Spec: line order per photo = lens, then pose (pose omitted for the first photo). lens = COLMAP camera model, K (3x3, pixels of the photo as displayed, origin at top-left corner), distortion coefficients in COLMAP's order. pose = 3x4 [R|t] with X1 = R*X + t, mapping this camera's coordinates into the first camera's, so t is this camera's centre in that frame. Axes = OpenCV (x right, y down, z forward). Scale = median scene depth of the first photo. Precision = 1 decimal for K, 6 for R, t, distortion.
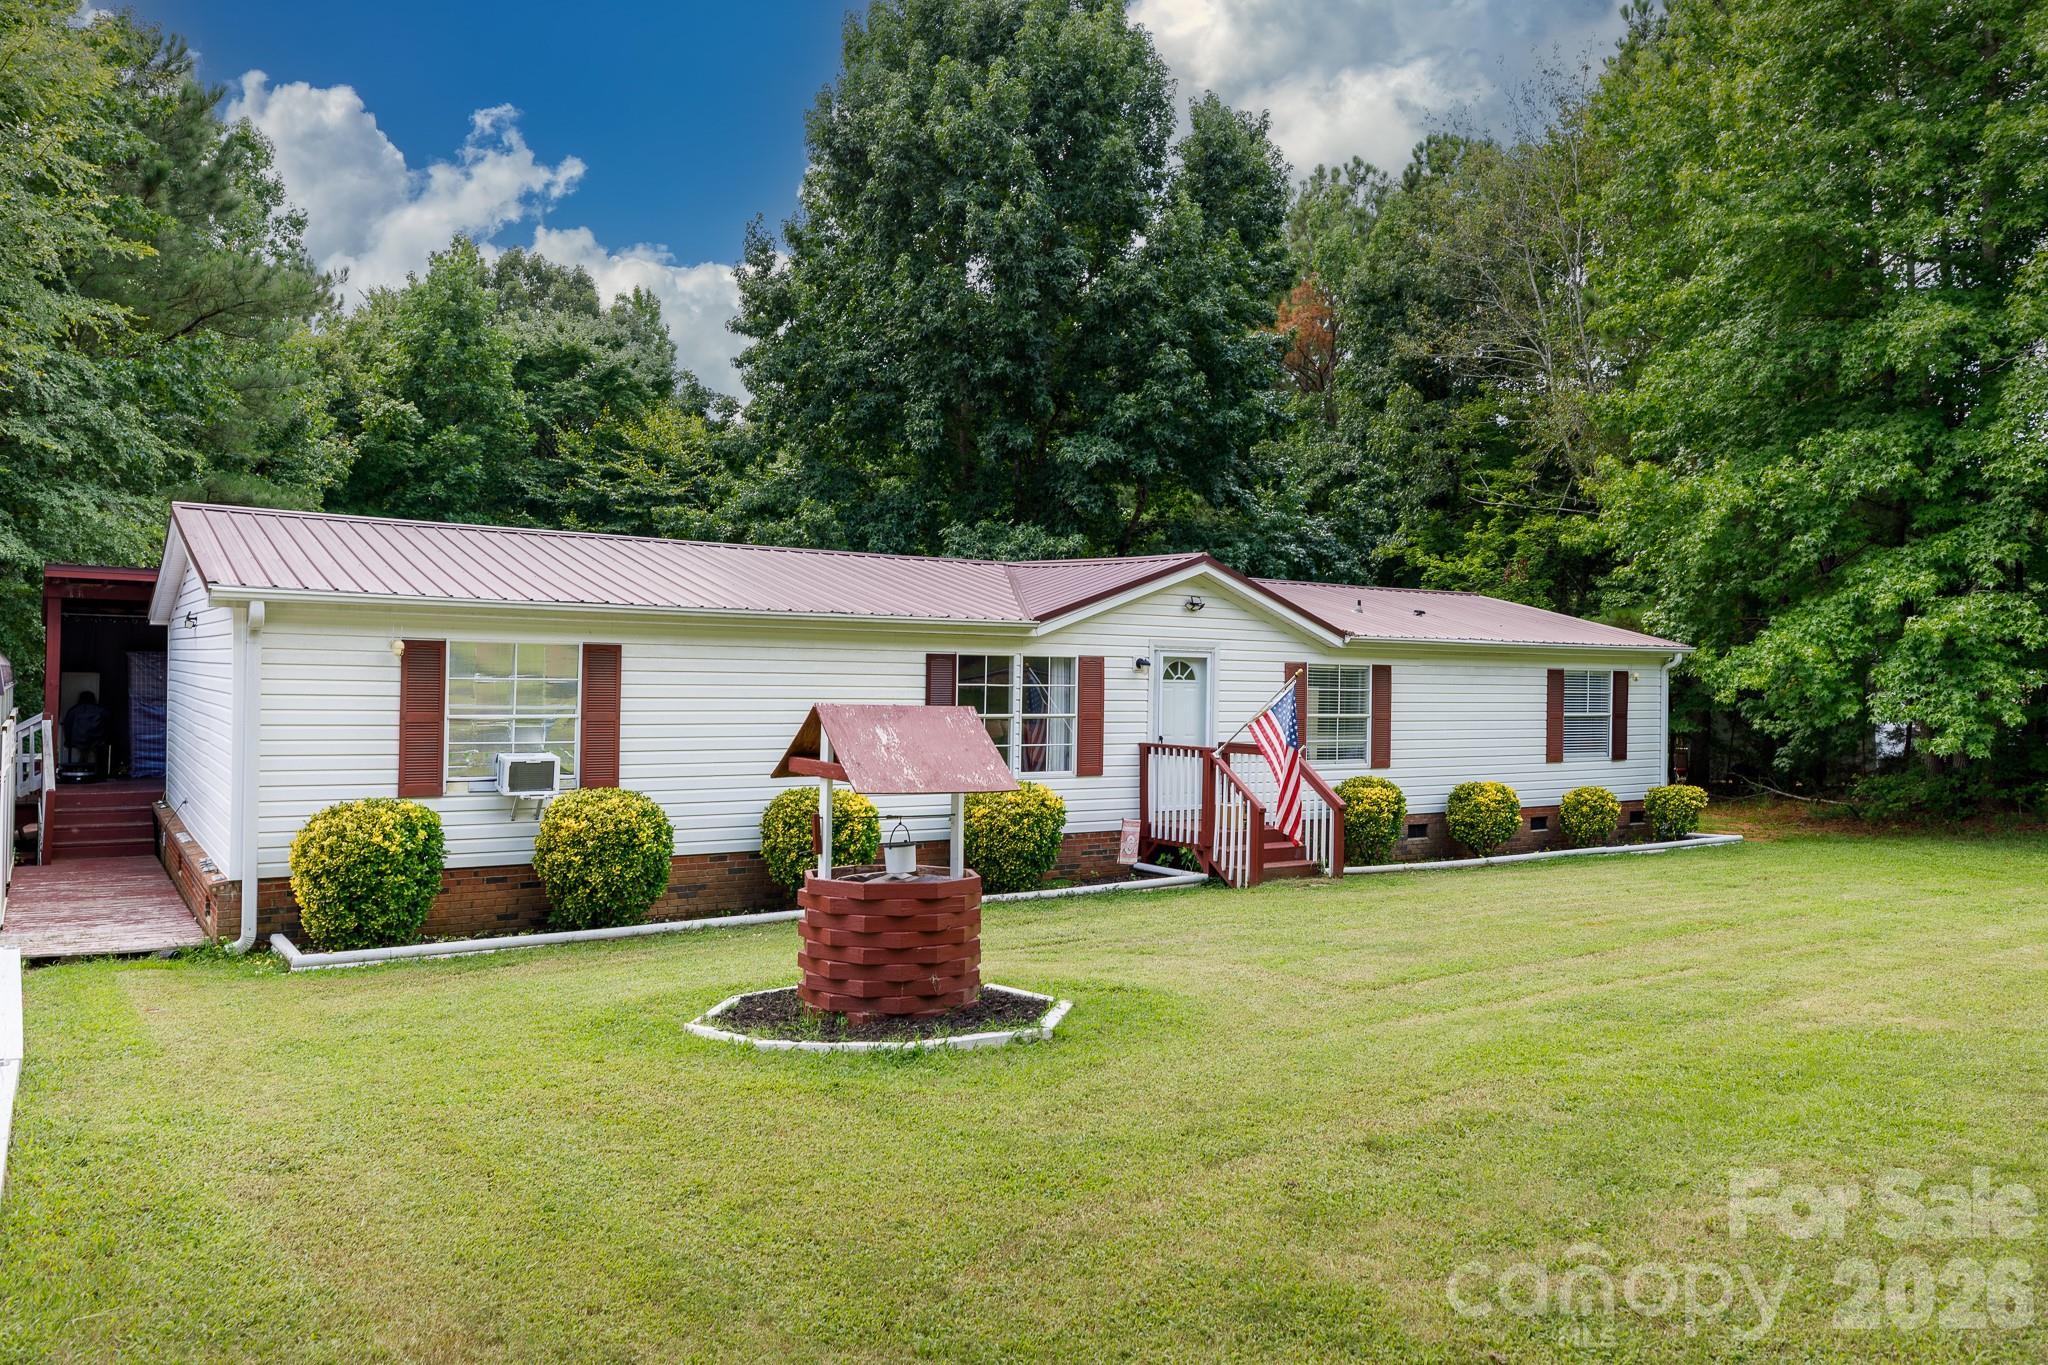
lens RADIAL K [[1489.6, 0, 1024.0], [0, 1489.6, 682.5], [0, 0, 1]] dist [0.007630, 0.004274]
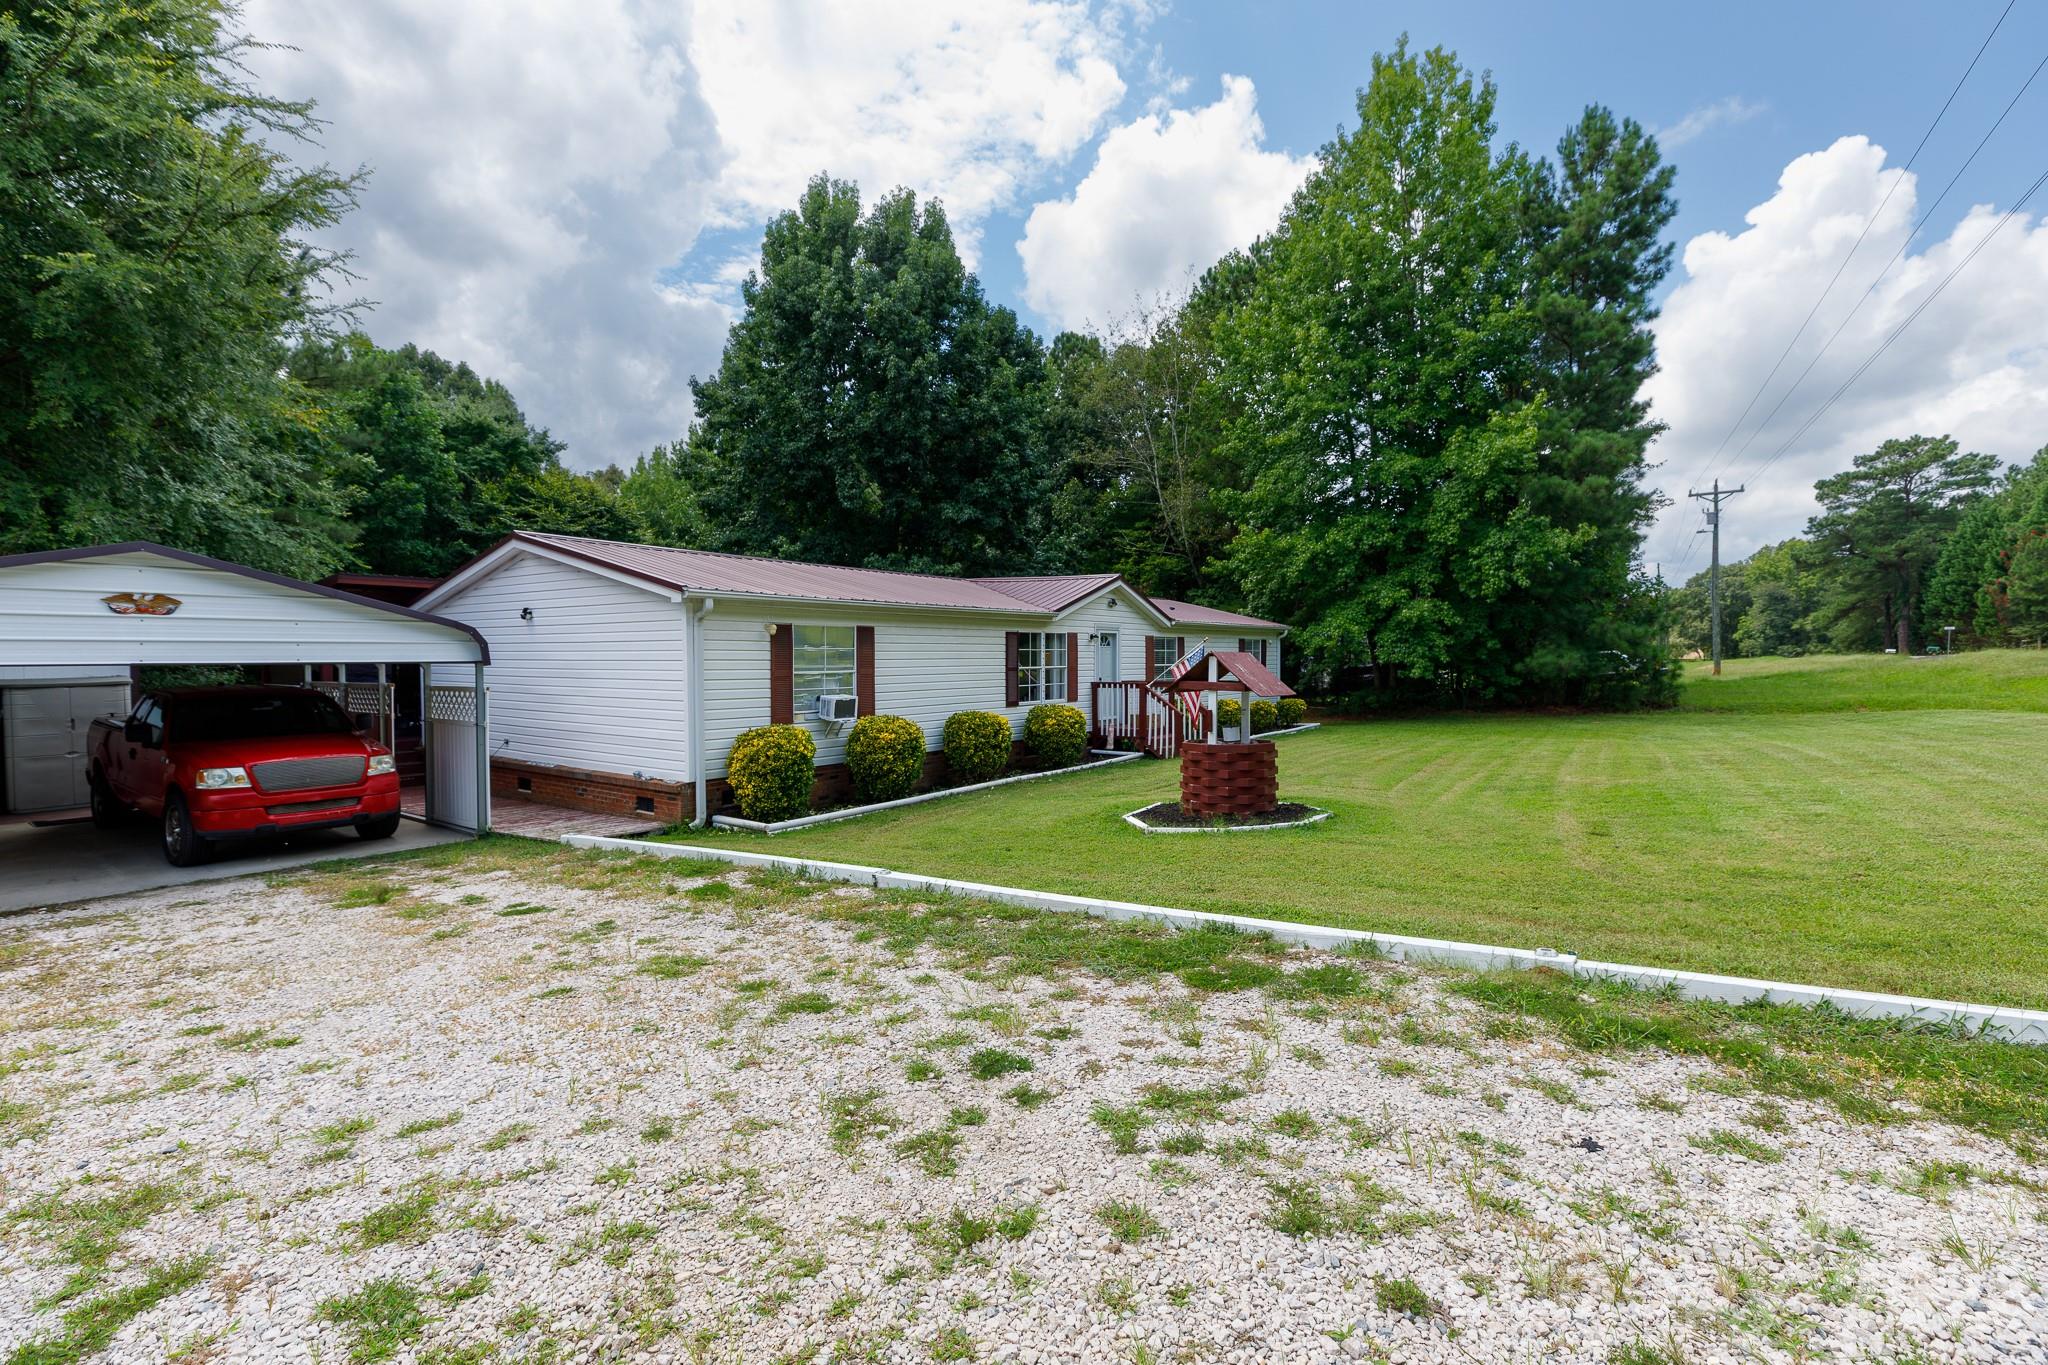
lens RADIAL K [[942.5, 0, 1024.0], [0, 942.5, 682.5], [0, 0, 1]] dist [0.002140, 0.000790]
pose [[0.936164, -0.030037, 0.350277, -0.357273], [0.021128, 0.999349, 0.029226, 0.006455], [-0.350927, -0.019960, 0.936190, -0.013141]]
